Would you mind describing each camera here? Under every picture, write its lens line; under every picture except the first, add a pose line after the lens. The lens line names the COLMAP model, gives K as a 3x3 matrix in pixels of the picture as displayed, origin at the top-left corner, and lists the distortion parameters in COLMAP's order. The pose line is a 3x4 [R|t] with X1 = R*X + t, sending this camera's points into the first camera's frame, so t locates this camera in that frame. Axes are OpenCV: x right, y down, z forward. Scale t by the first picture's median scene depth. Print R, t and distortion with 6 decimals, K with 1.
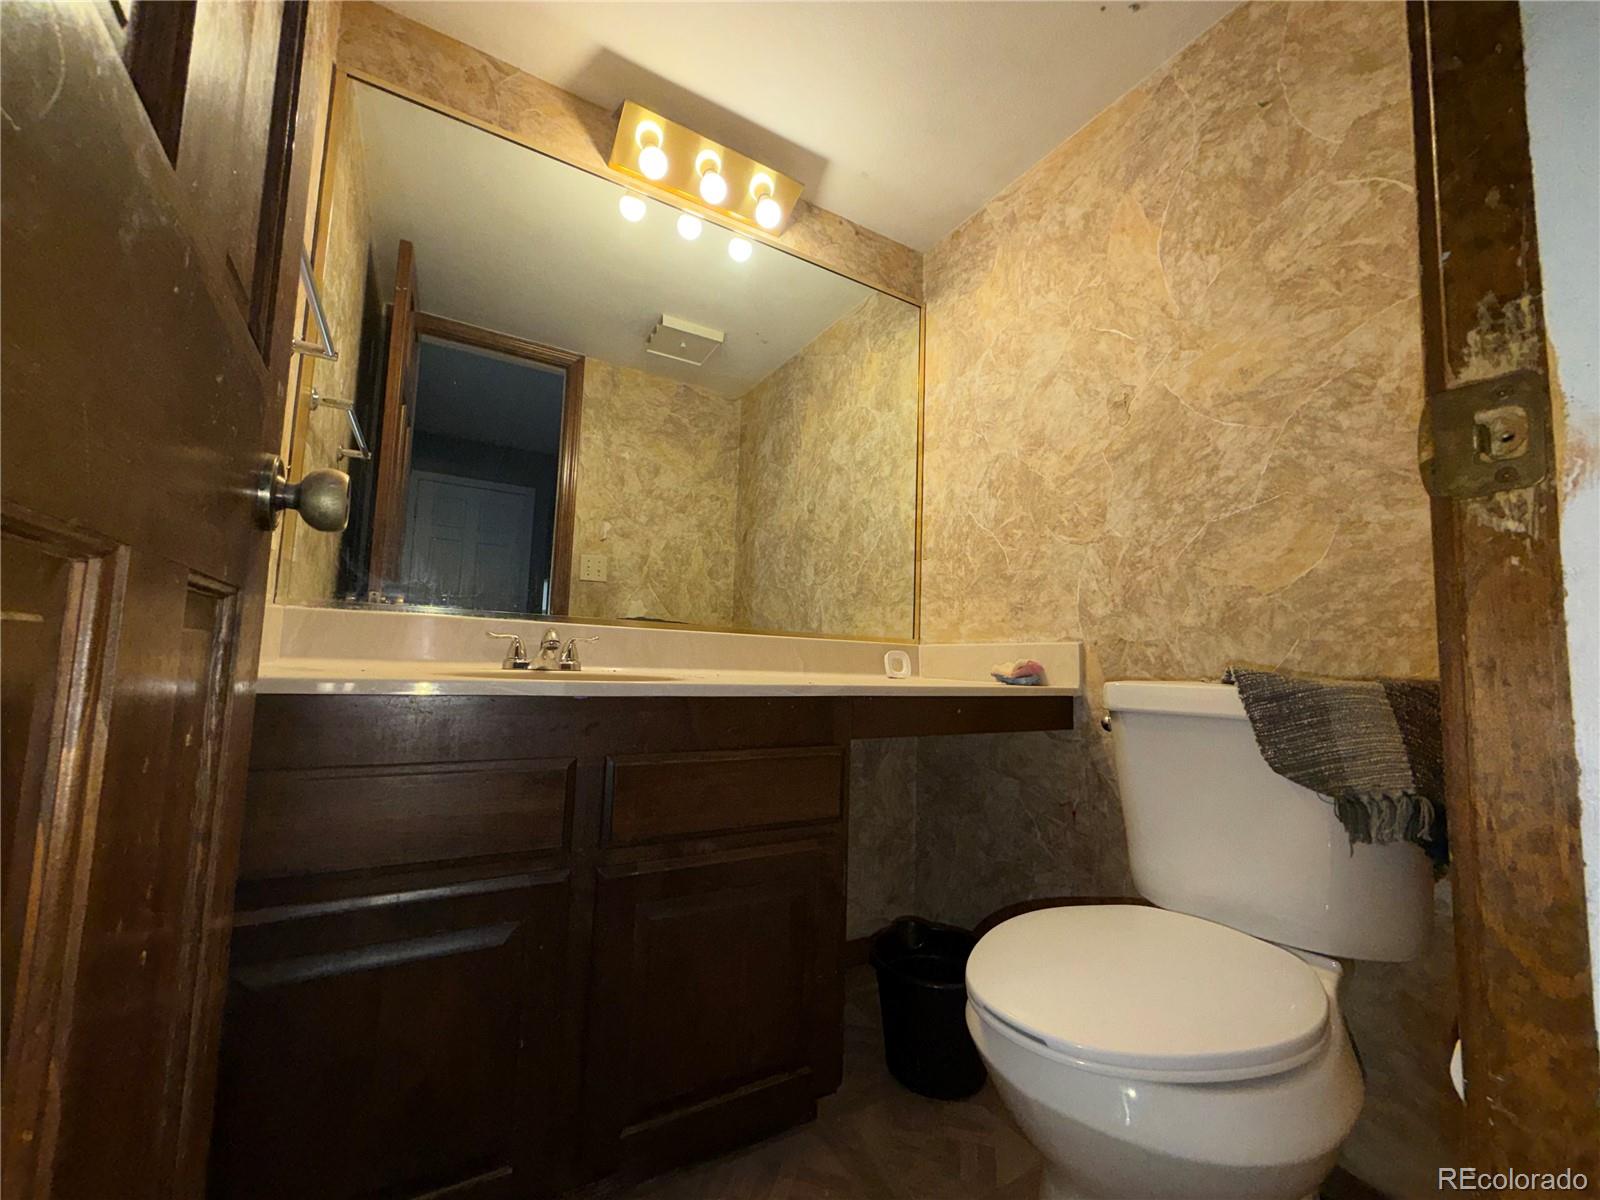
lens RADIAL K [[636.8, 0, 800.2], [0, 636.8, 606.3], [0, 0, 1]] dist [0.001037, 0.001268]
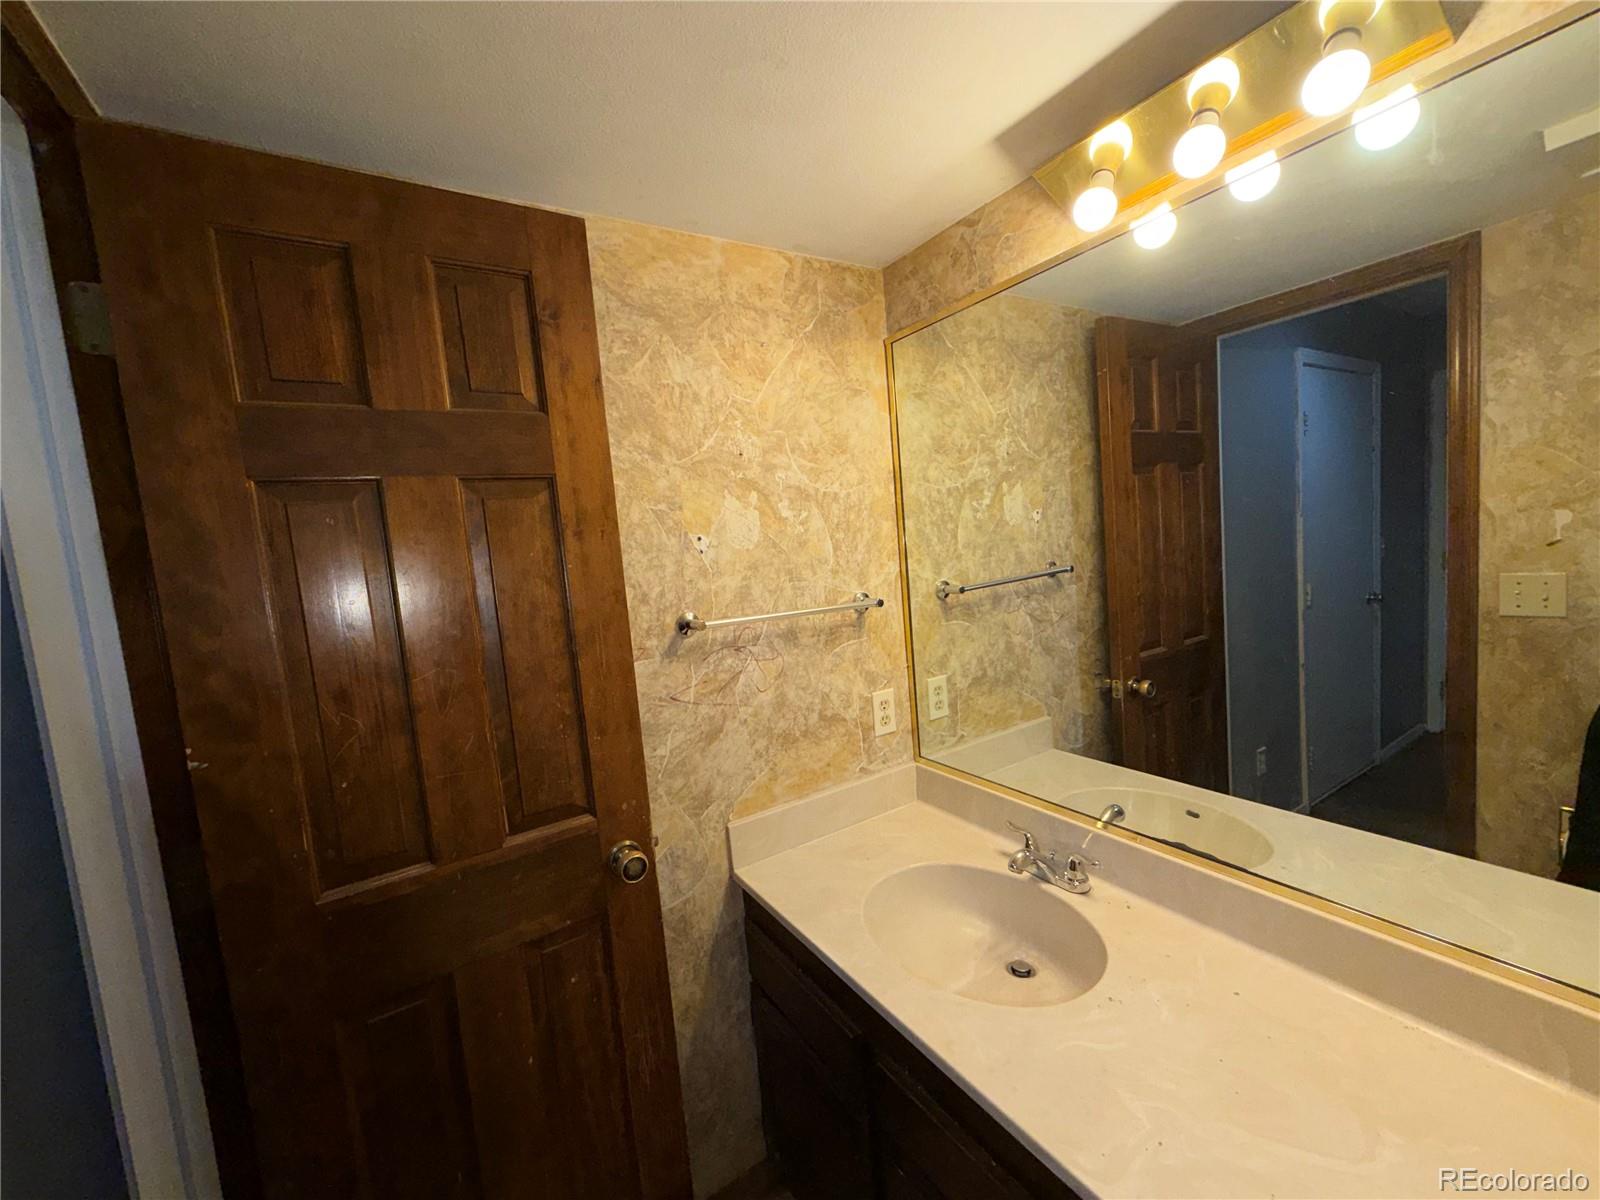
lens RADIAL K [[636.8, 0, 798.9], [0, 636.8, 597.9], [0, 0, 1]] dist [0.001037, 0.001268]
pose [[0.026531, 0.057041, -0.998019, 0.242815], [0.176355, 0.982445, 0.060839, -0.211015], [0.983969, -0.177620, 0.016005, 0.329642]]
